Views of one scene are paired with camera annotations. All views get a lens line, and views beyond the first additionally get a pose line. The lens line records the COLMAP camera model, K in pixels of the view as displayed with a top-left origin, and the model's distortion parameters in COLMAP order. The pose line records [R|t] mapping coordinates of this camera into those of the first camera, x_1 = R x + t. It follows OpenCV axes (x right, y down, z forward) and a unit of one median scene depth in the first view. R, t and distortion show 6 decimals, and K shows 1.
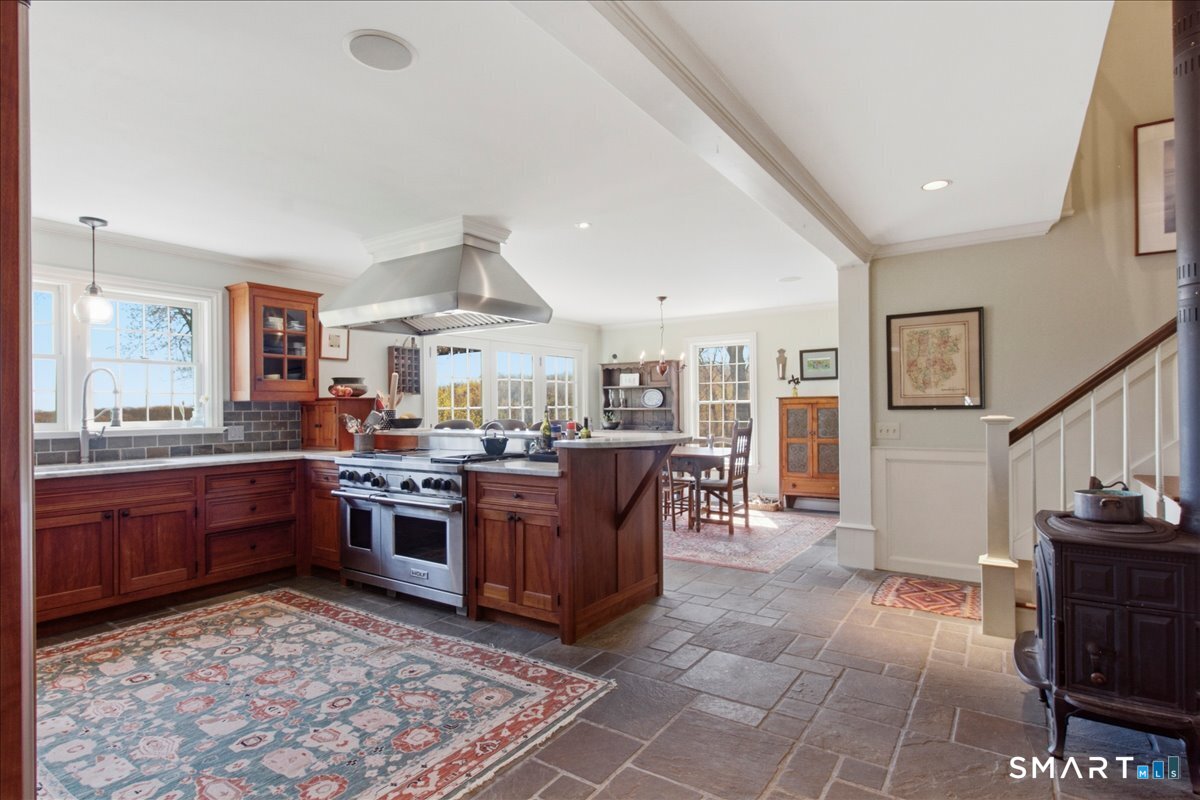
lens RADIAL K [[562.5, 0, 600.1], [0, 562.5, 406.7], [0, 0, 1]] dist [-0.003448, -0.000038]
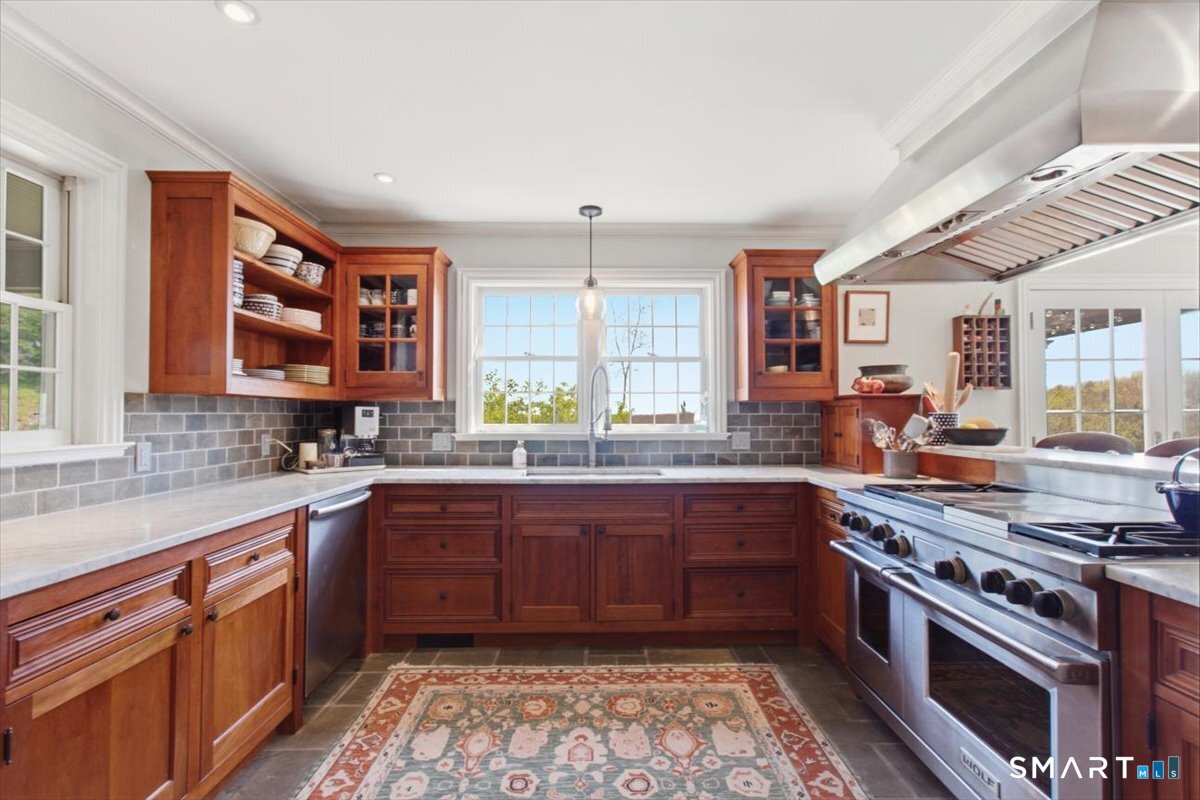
lens RADIAL K [[562.5, 0, 600.1], [0, 562.5, 406.7], [0, 0, 1]] dist [-0.003448, -0.000038]
pose [[0.568717, -0.004367, -0.822522, -0.109834], [0.000026, 0.999986, -0.005291, 0.002117], [0.822533, 0.002987, 0.568709, 0.444799]]
